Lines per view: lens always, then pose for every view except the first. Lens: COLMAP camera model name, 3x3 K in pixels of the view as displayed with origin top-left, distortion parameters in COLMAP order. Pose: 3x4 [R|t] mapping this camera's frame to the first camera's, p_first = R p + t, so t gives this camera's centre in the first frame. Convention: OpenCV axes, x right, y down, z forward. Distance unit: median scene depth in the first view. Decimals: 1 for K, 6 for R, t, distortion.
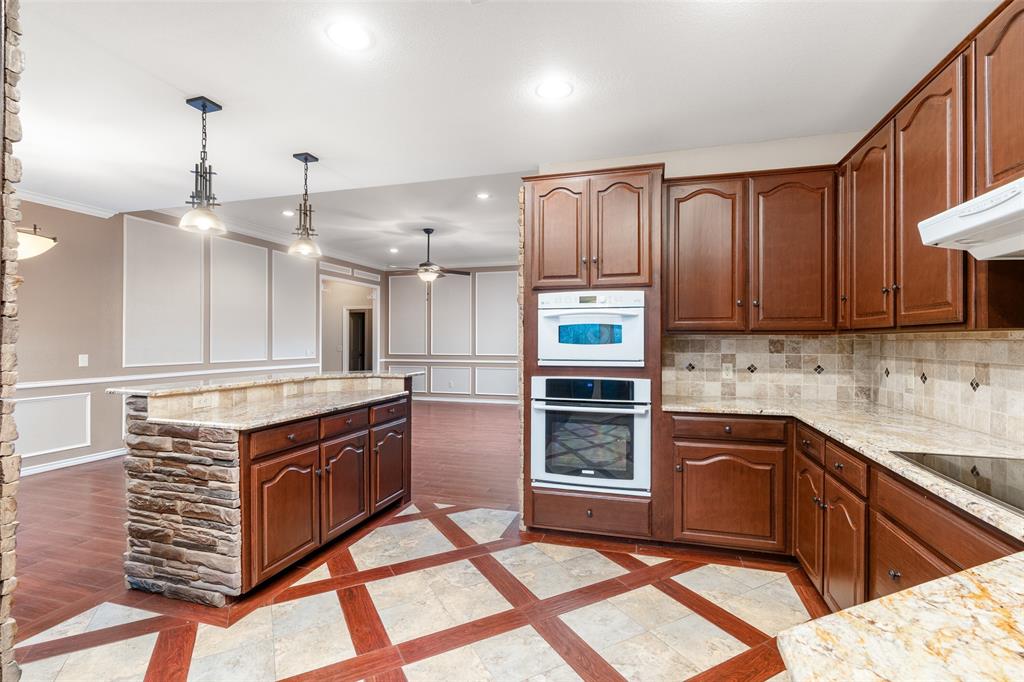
lens RADIAL K [[473.3, 0, 516.9], [0, 473.3, 340.3], [0, 0, 1]] dist [0.000268, 0.000167]
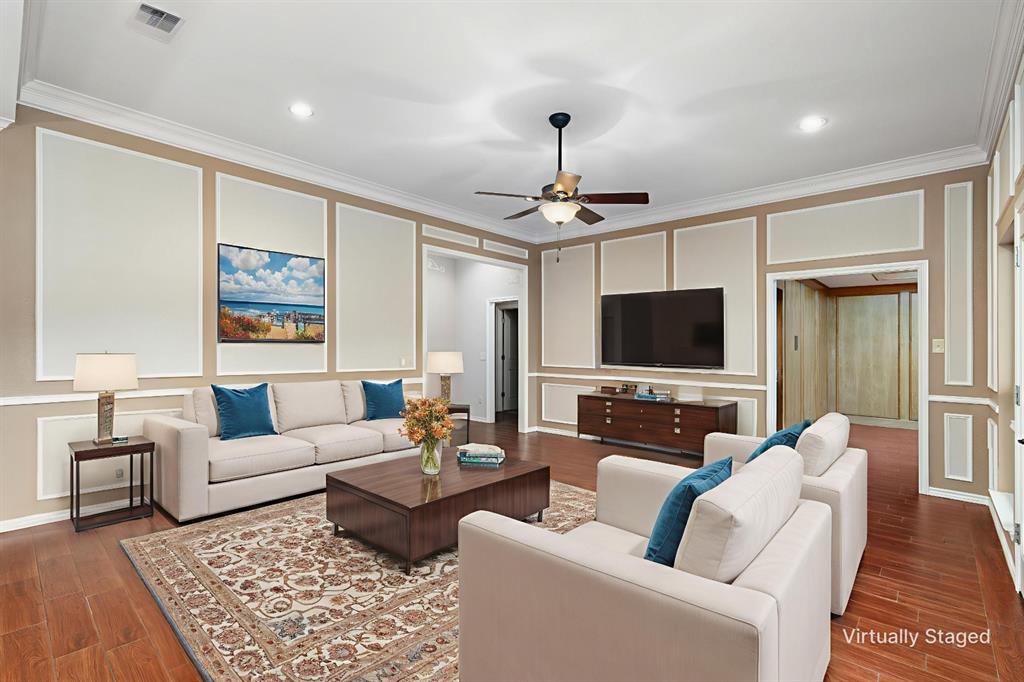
lens RADIAL K [[473.3, 0, 516.9], [0, 473.3, 340.3], [0, 0, 1]] dist [0.000268, 0.000167]
pose [[0.904387, 0.000360, -0.426714, -0.014047], [-0.006351, 0.999900, -0.012618, 0.001168], [0.426667, 0.014121, 0.904299, 0.383449]]
